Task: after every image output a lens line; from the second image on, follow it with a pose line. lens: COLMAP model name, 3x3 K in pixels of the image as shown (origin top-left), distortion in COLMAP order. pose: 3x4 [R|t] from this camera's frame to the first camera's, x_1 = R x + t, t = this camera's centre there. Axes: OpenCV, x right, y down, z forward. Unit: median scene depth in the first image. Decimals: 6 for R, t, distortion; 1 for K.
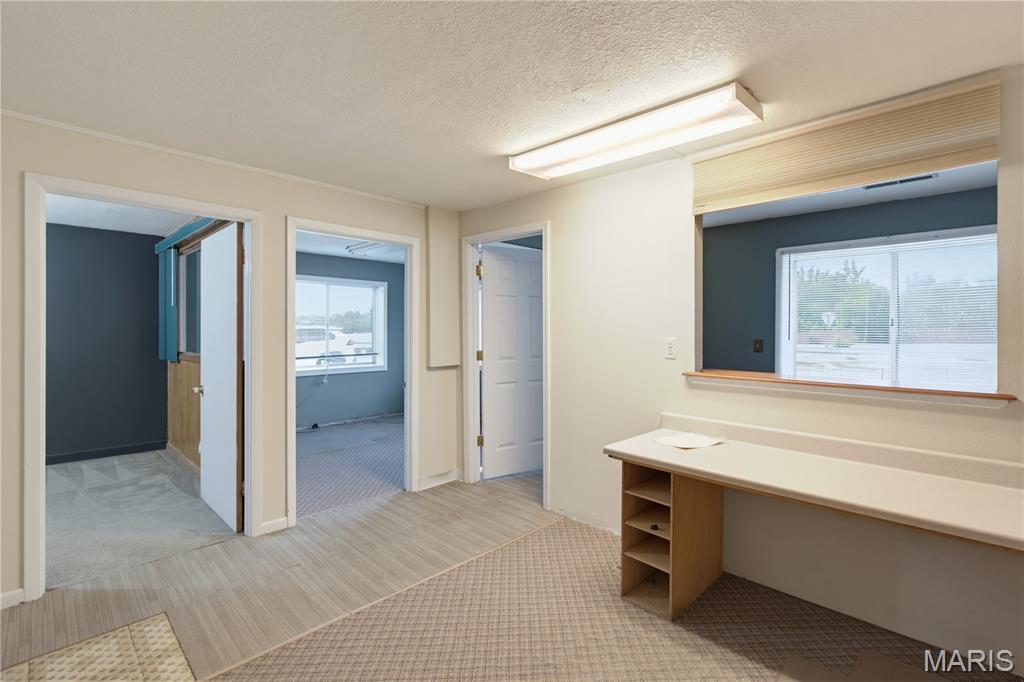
lens RADIAL K [[465.2, 0, 510.4], [0, 465.2, 334.4], [0, 0, 1]] dist [-0.000438, -0.000278]
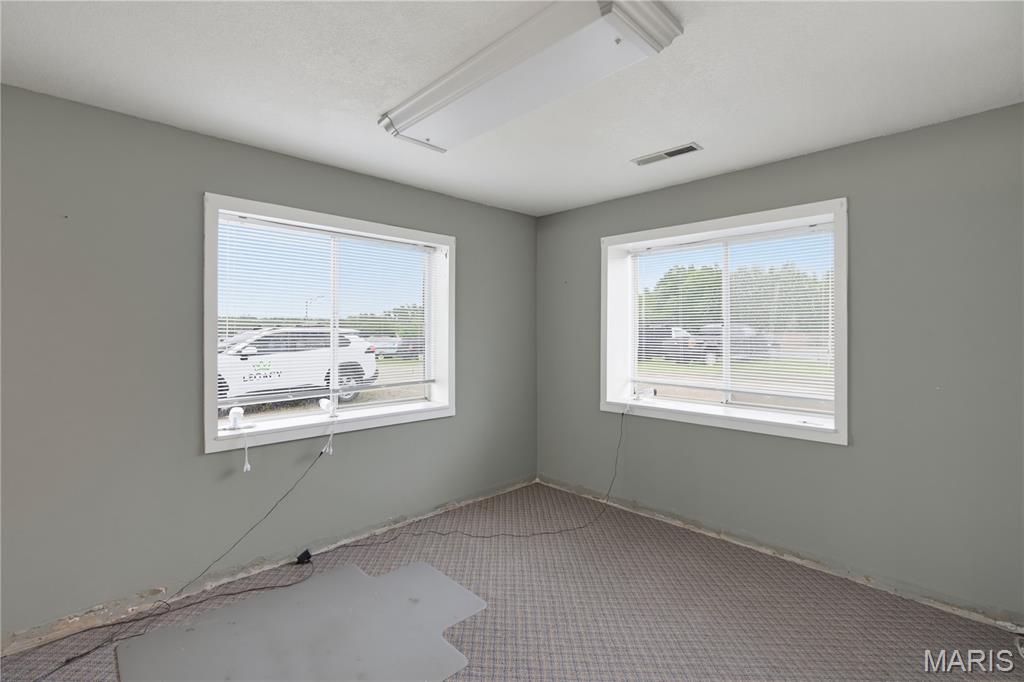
lens RADIAL K [[465.2, 0, 512.6], [0, 465.2, 337.8], [0, 0, 1]] dist [-0.000438, -0.000278]
pose [[0.999753, 0.000720, -0.022206, -0.193045], [-0.000706, 1.000000, 0.000630, -0.004922], [0.022206, -0.000615, 0.999753, 0.508428]]
